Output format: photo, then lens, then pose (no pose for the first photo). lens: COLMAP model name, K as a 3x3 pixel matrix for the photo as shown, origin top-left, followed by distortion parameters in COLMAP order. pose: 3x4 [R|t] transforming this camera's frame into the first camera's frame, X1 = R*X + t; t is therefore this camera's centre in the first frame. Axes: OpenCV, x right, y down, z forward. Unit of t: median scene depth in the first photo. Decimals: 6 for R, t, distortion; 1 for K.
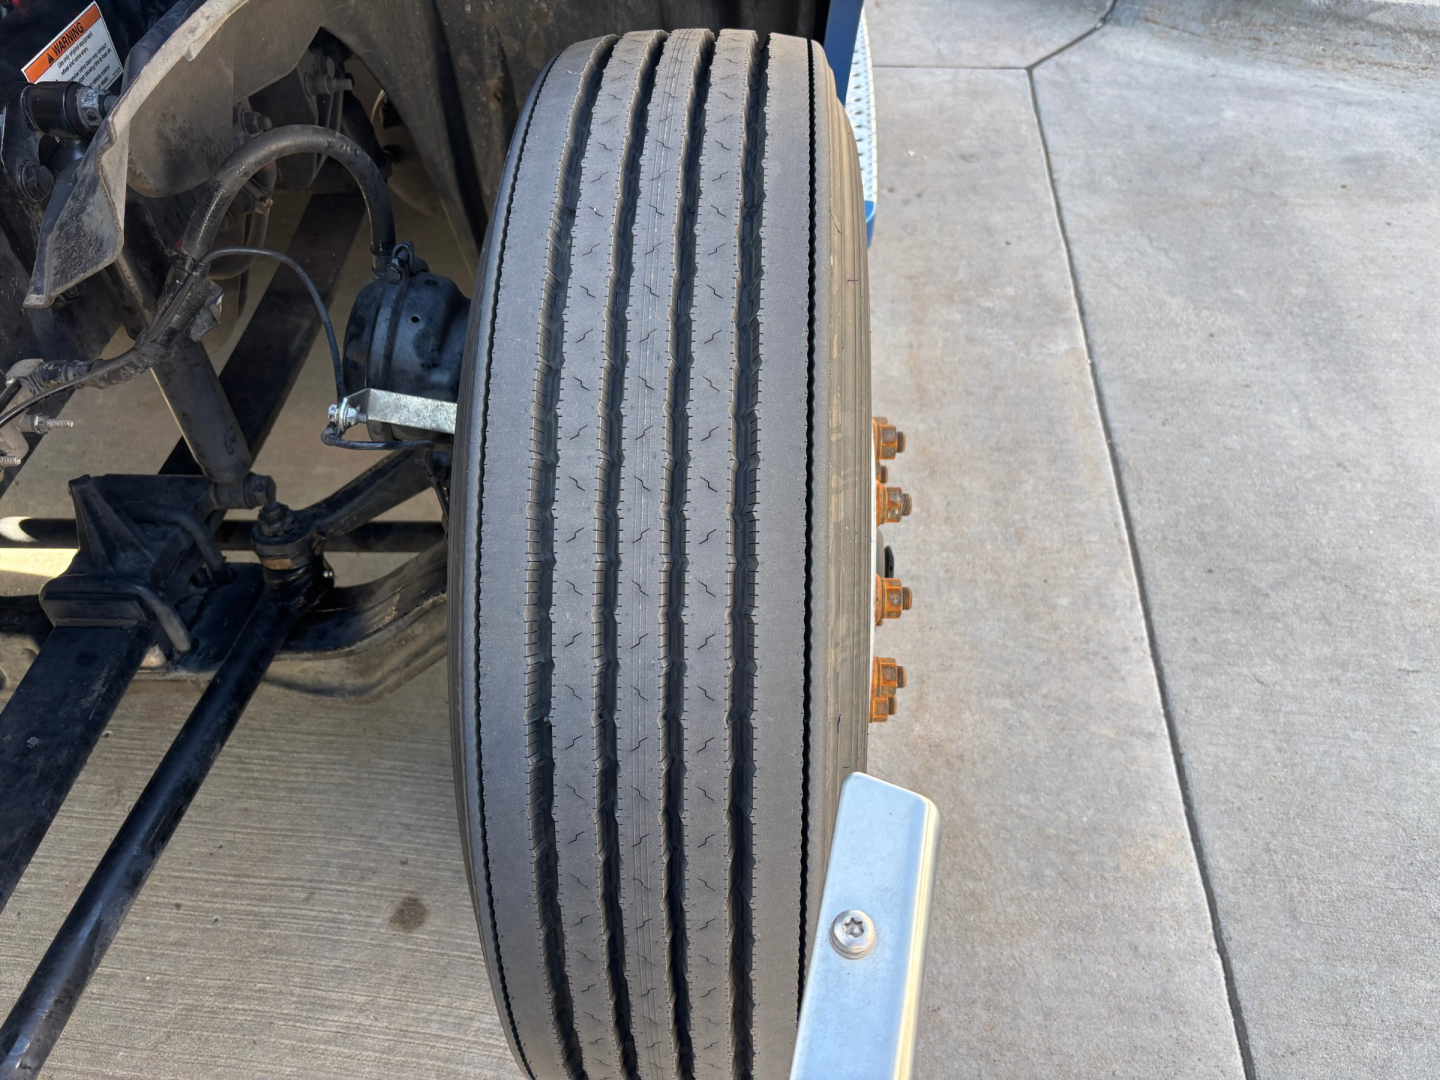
lens RADIAL K [[1117.3, 0, 717.1], [0, 1117.3, 518.6], [0, 0, 1]] dist [0.005271, 0.001884]
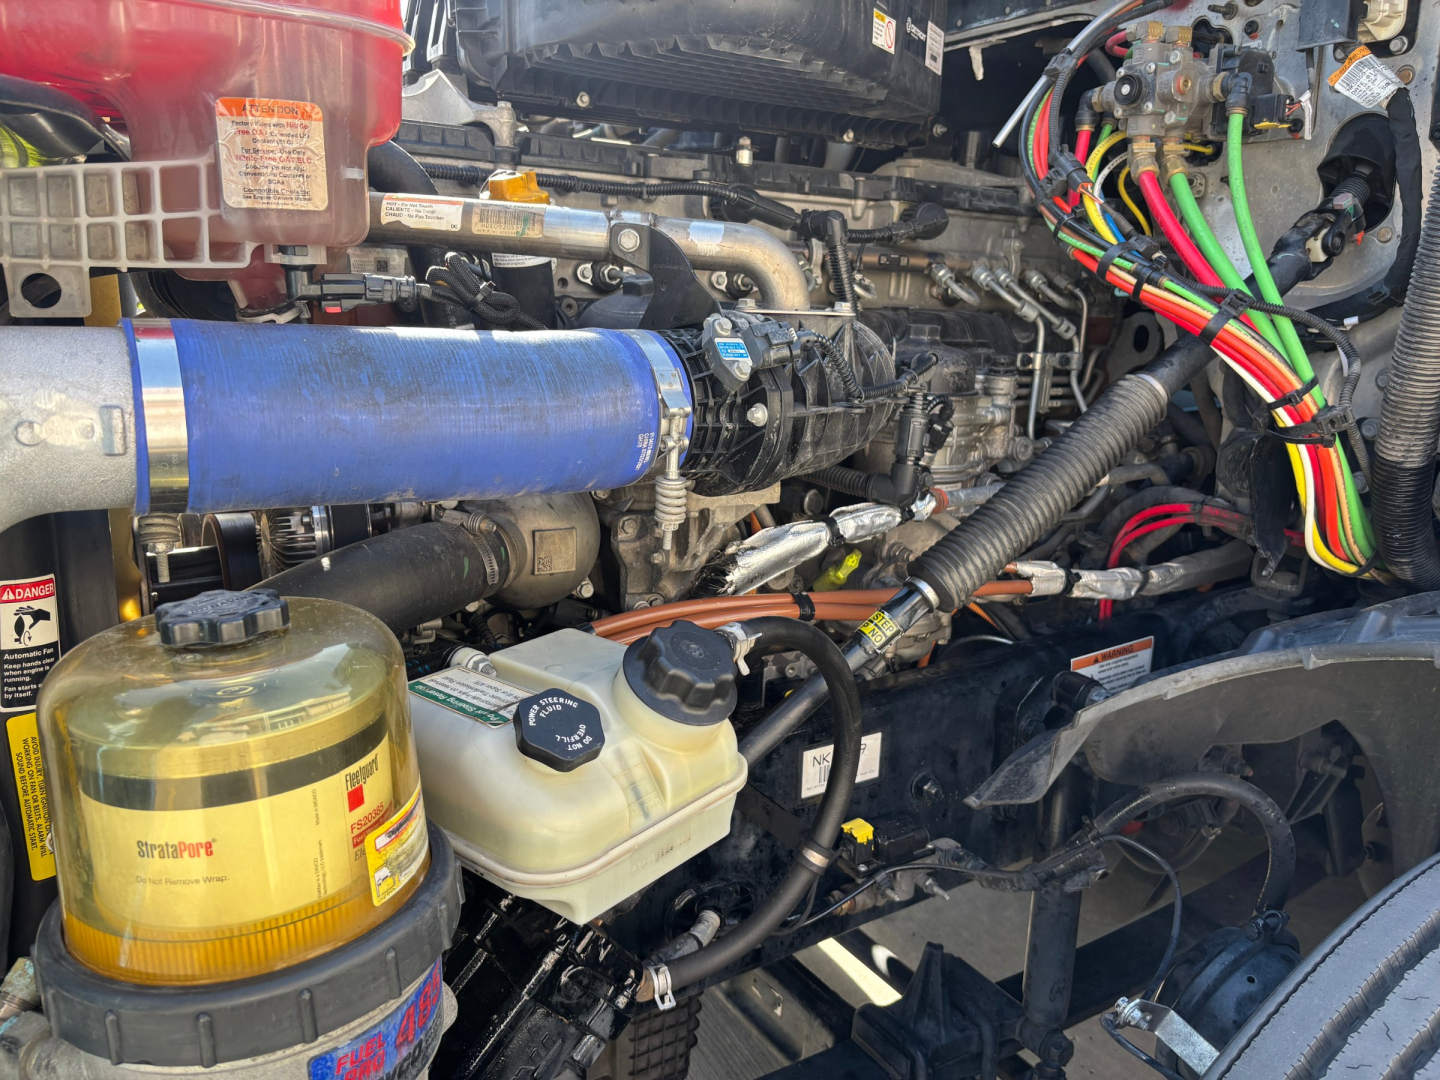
lens RADIAL K [[1117.3, 0, 717.1], [0, 1117.3, 518.6], [0, 0, 1]] dist [0.005271, 0.001884]
pose [[0.568206, 0.230830, -0.789848, 0.166590], [-0.604425, 0.768418, -0.210248, 0.008326], [0.558401, 0.596868, 0.576139, -0.116803]]
